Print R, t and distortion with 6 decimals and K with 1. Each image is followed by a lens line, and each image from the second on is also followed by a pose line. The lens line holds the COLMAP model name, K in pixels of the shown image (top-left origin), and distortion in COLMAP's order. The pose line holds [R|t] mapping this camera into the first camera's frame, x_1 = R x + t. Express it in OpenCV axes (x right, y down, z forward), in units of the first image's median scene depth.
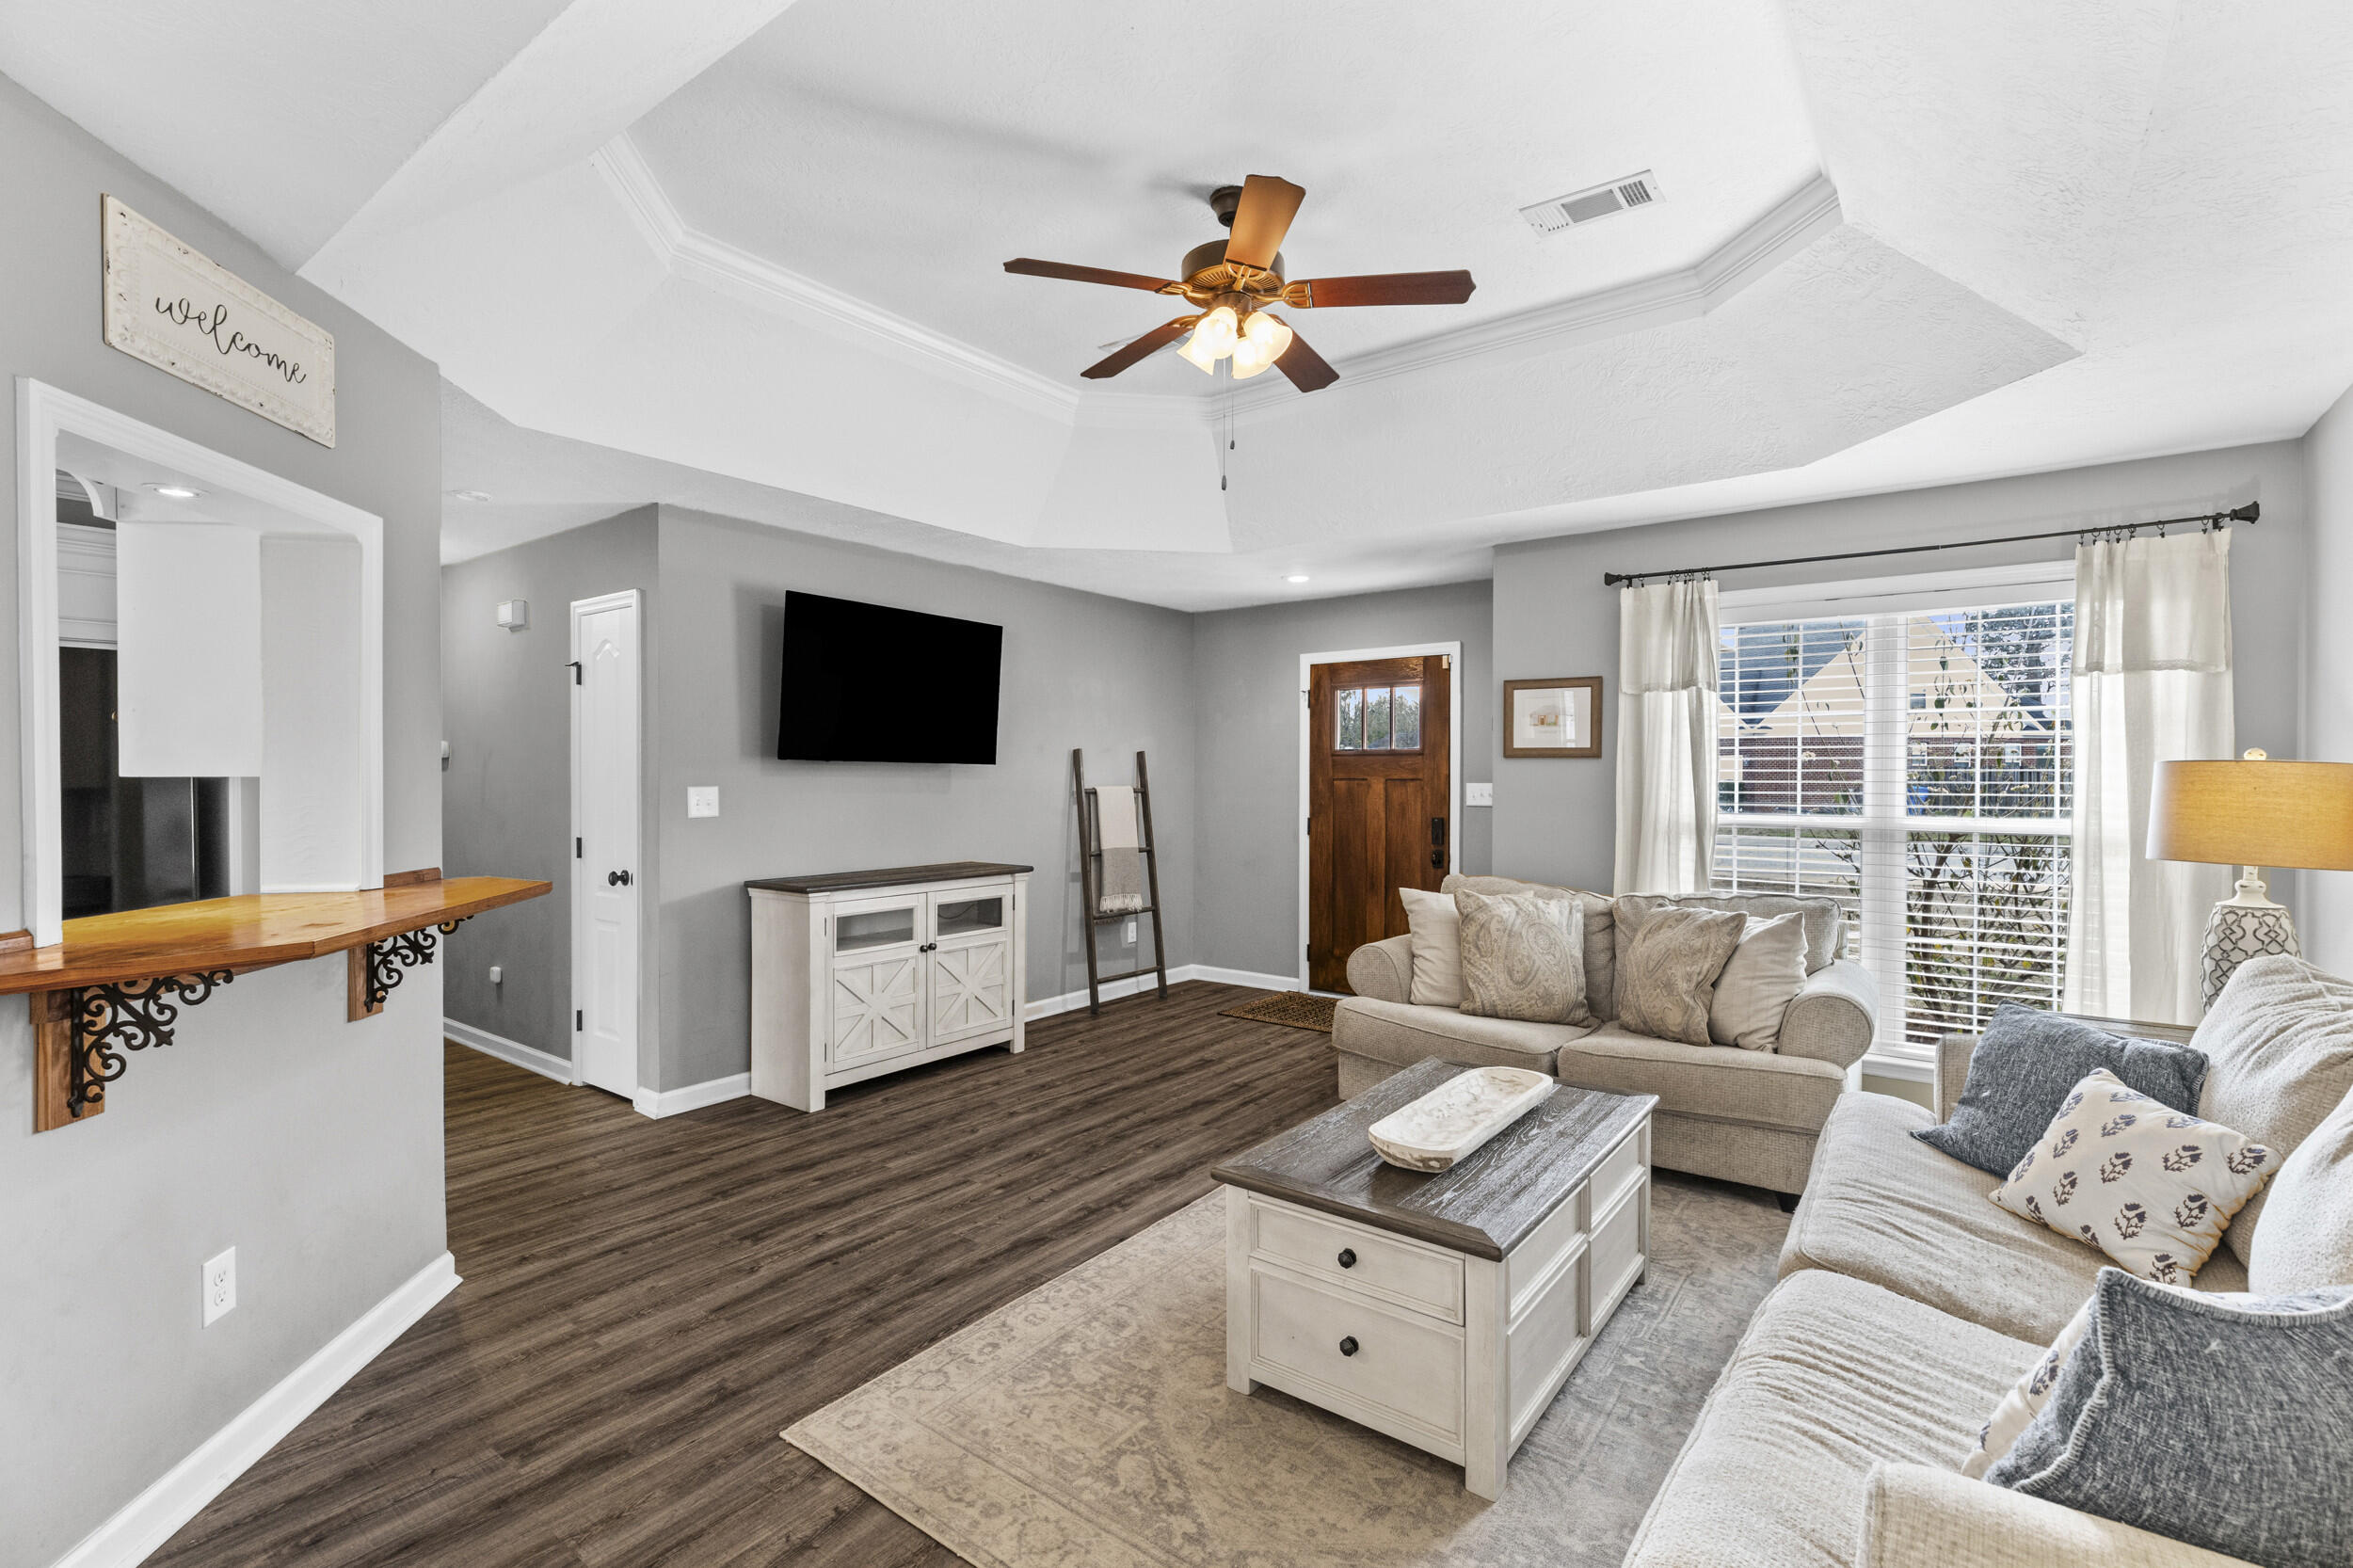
lens RADIAL K [[1060.6, 0, 1176.5], [0, 1060.6, 784.0], [0, 0, 1]] dist [0.003156, 0.000731]
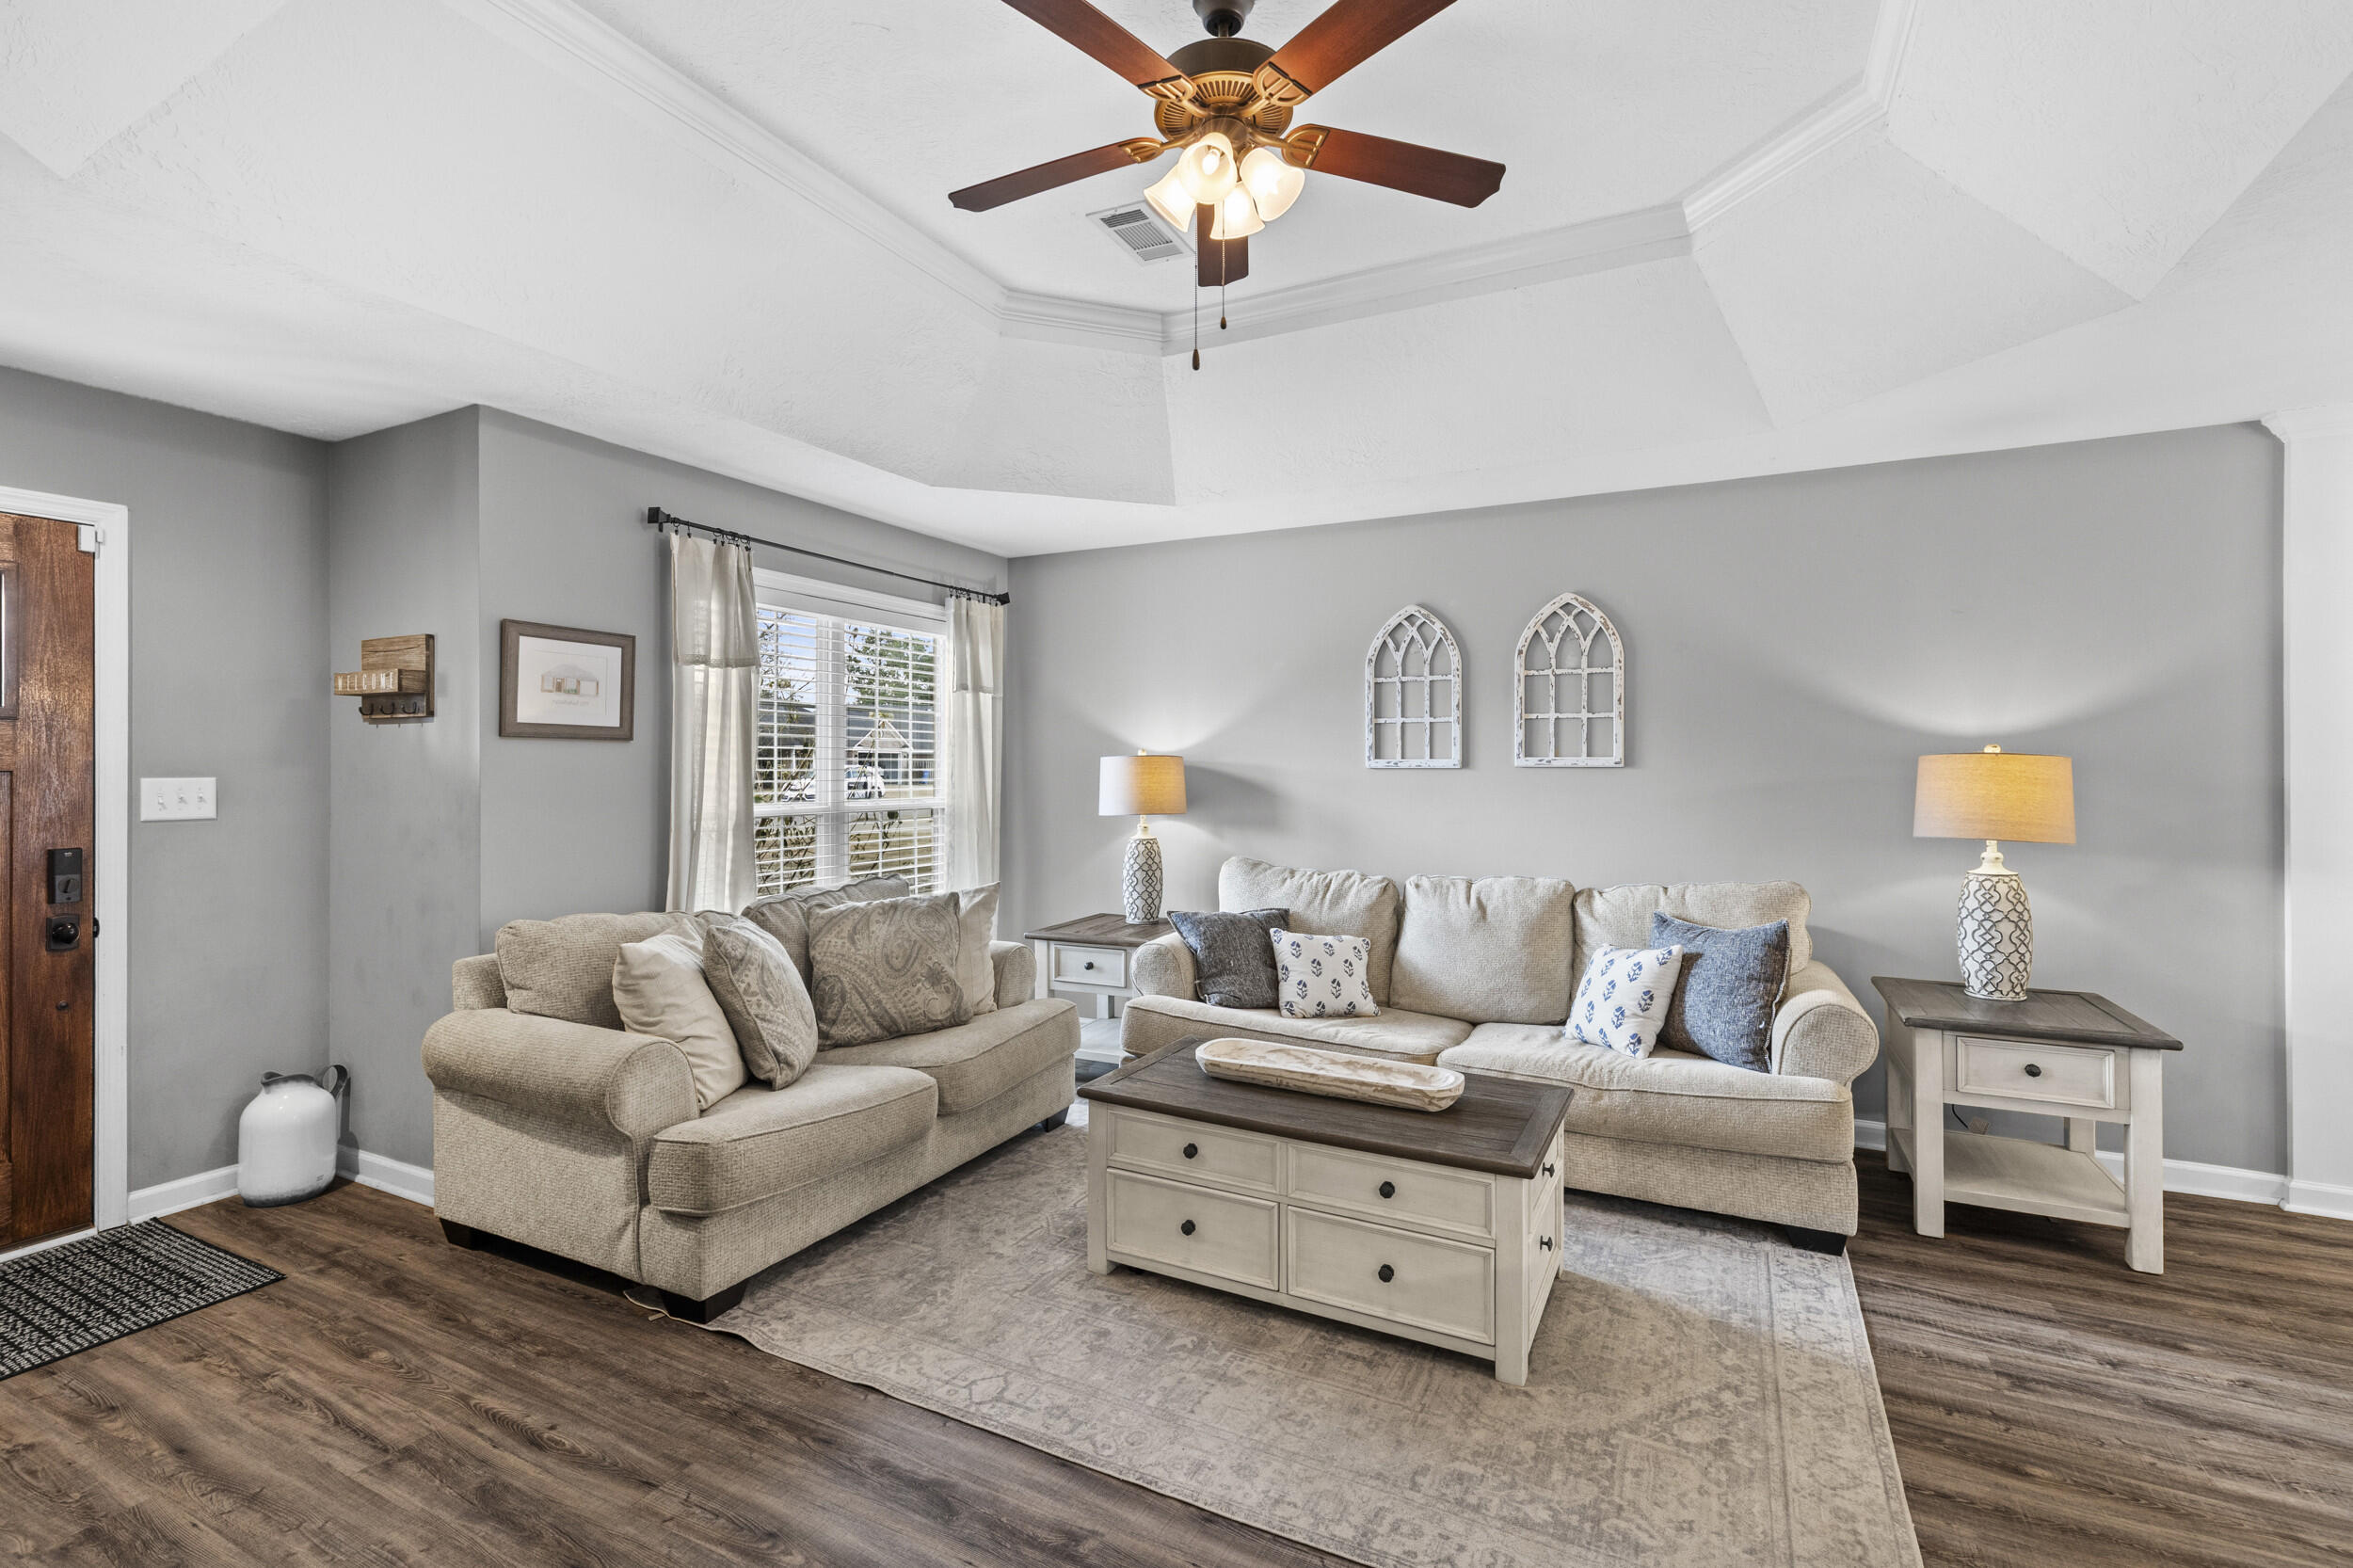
lens RADIAL K [[1060.2, 0, 1182.2], [0, 1060.2, 760.6], [0, 0, 1]] dist [0.004587, 0.000649]
pose [[-0.176227, 0.002206, 0.984347, -0.504581], [0.007492, 0.999972, -0.000900, -0.007612], [-0.984321, 0.007216, -0.176238, 0.862884]]
